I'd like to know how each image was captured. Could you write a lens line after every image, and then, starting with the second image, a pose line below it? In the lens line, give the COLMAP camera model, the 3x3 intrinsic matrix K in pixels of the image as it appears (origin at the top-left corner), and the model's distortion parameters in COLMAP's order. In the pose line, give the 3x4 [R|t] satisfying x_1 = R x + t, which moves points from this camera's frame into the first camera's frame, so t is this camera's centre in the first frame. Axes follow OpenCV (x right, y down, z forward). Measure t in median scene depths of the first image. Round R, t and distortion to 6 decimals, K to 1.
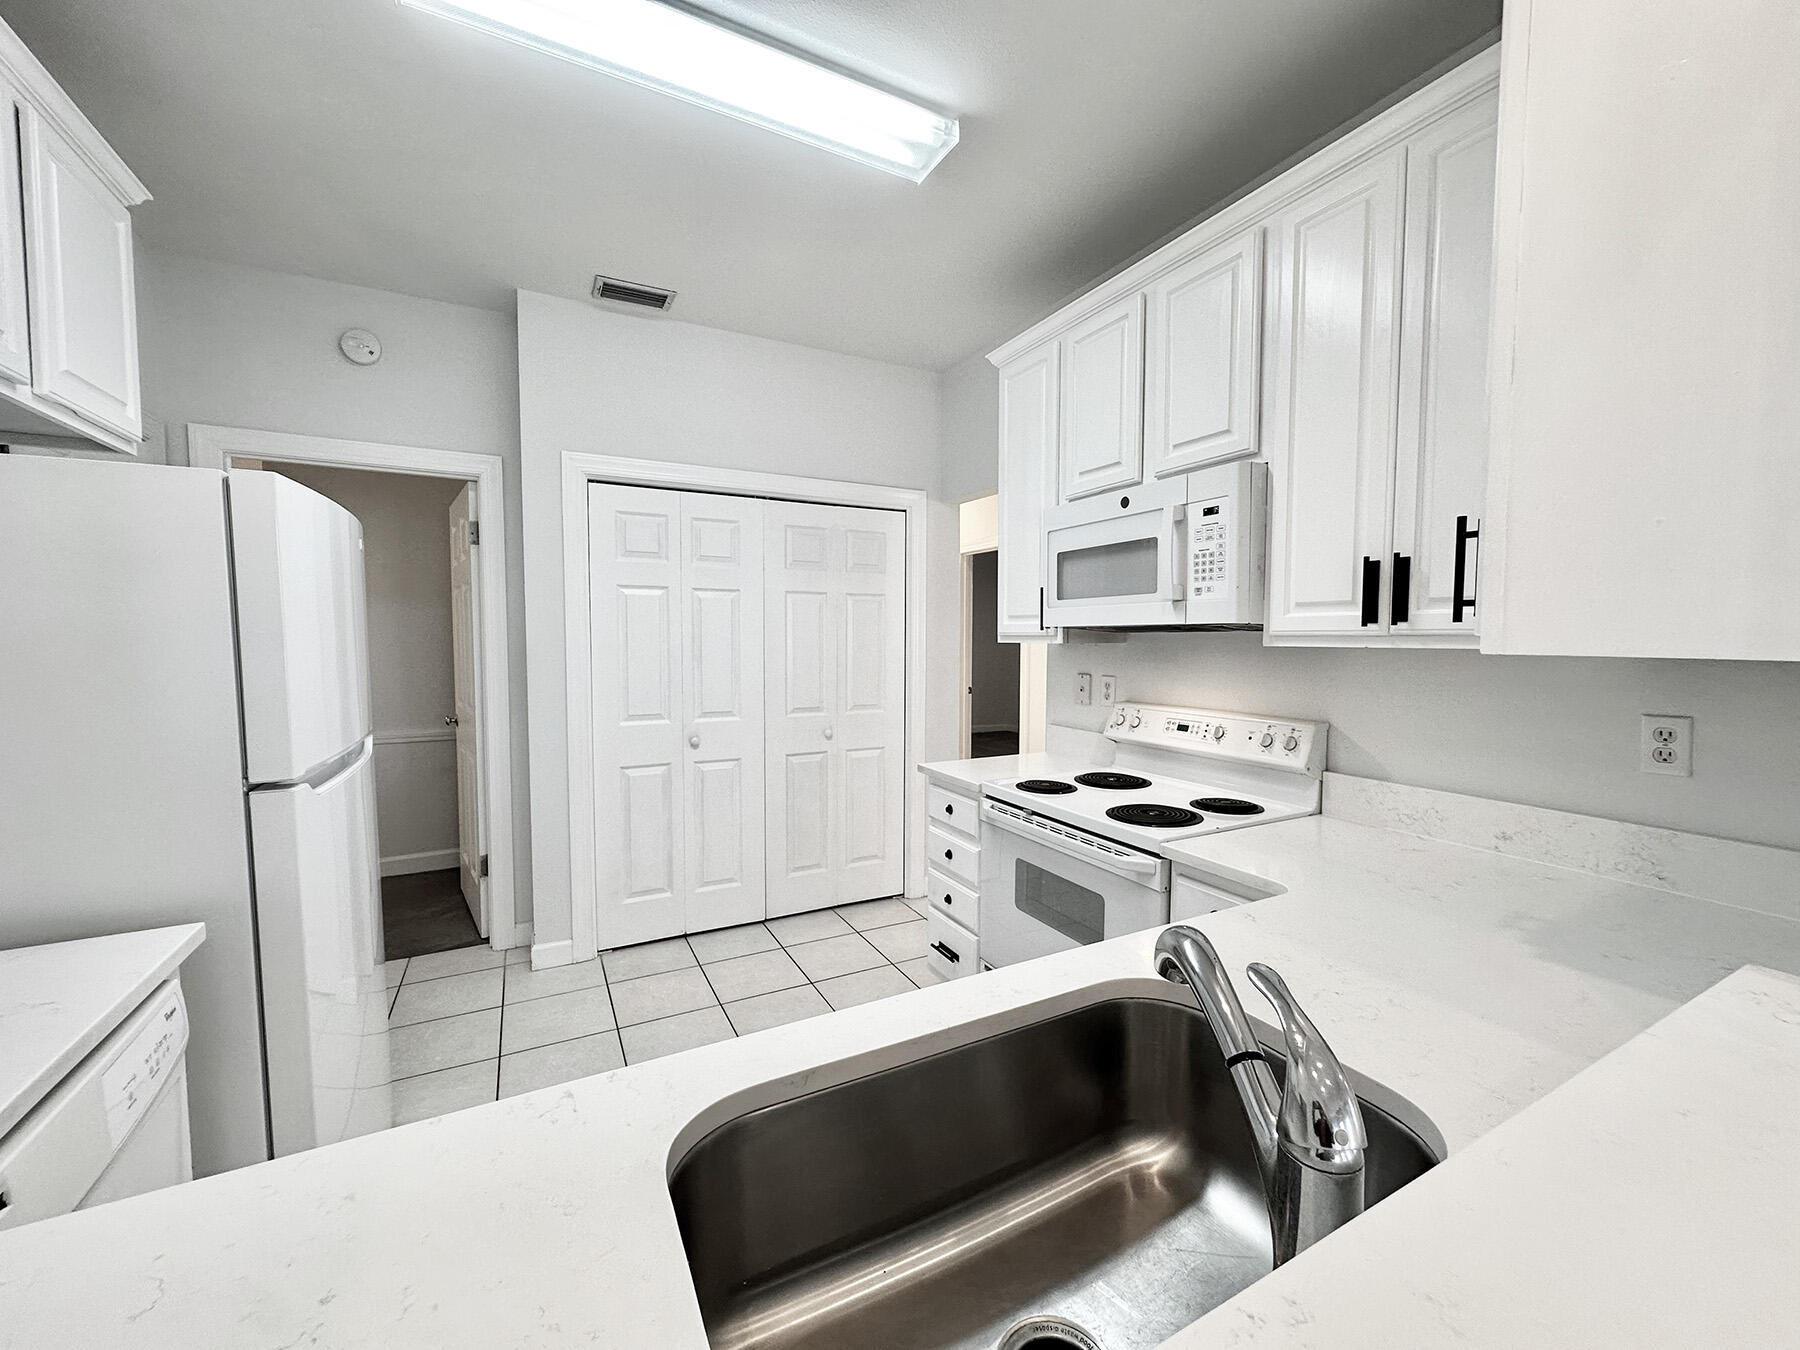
lens RADIAL K [[710.4, 0, 900.0], [0, 710.4, 675.0], [0, 0, 1]] dist [0.001611, -0.000273]
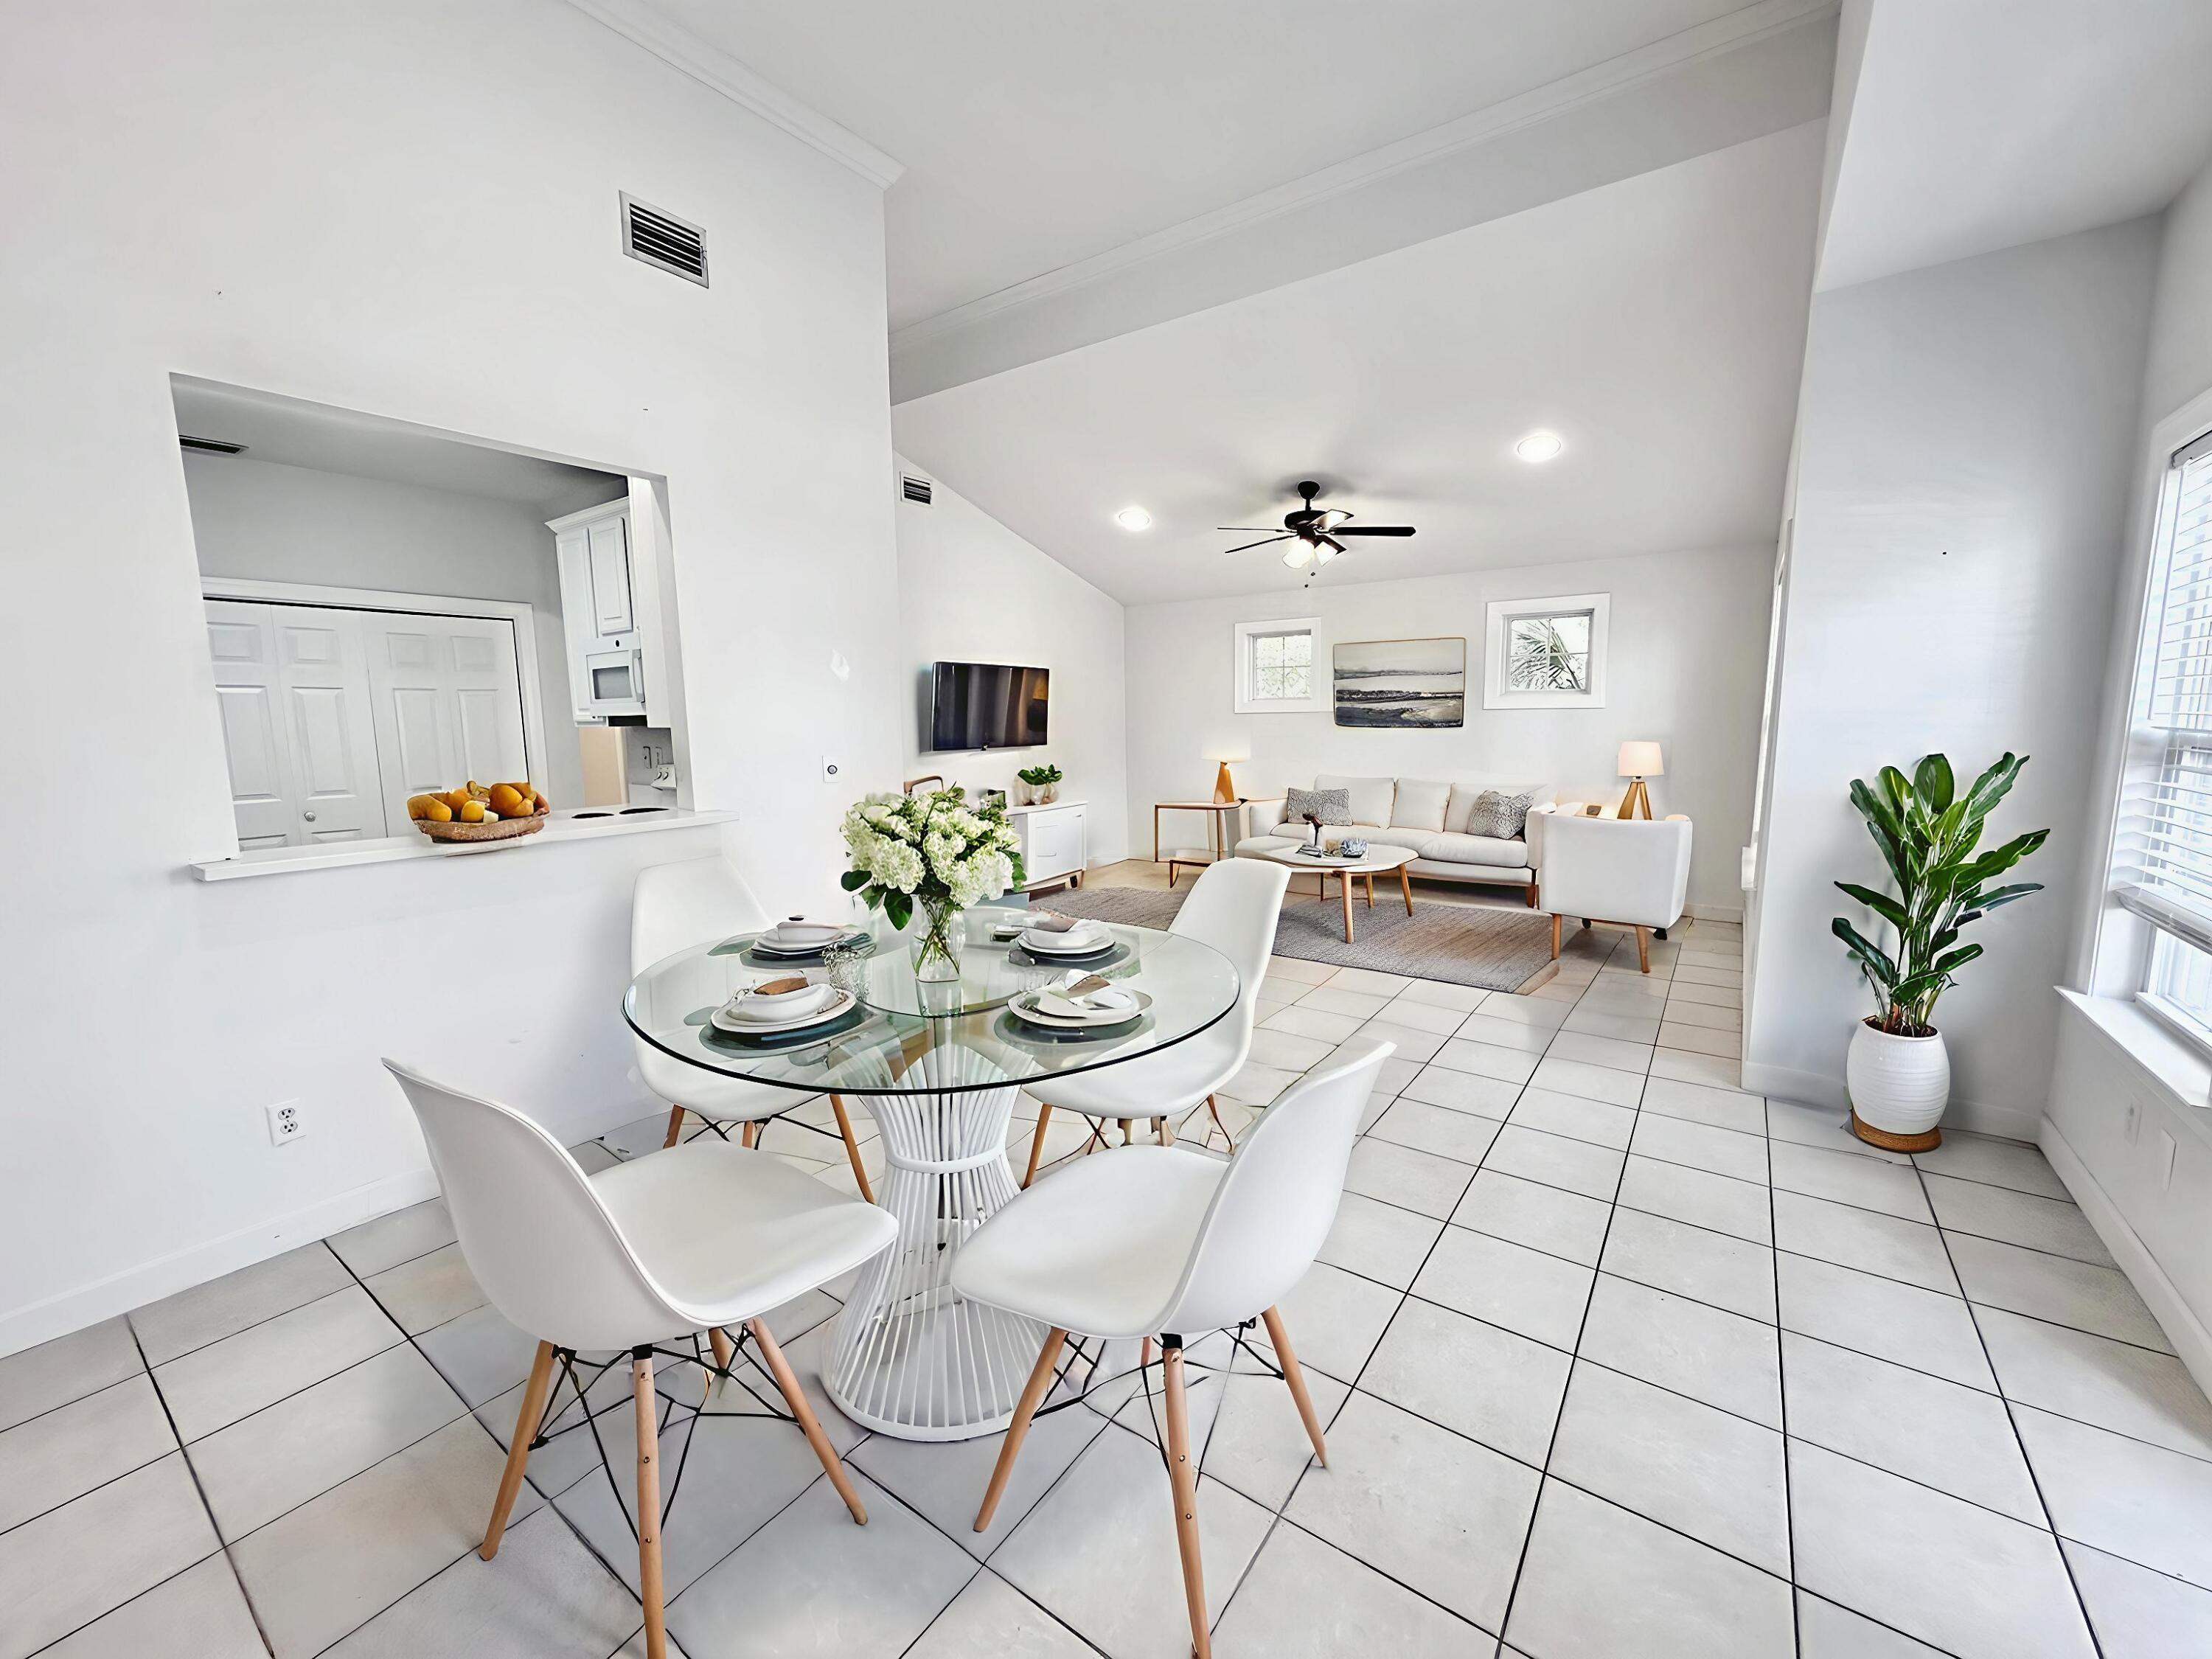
lens RADIAL K [[873.0, 0, 1106.0], [0, 873.0, 829.5], [0, 0, 1]] dist [0.001611, -0.000273]
pose [[0.894662, -0.071211, 0.441031, 0.326018], [0.038956, 0.995889, 0.081776, 0.062691], [-0.445041, -0.055981, 0.893758, -1.146301]]
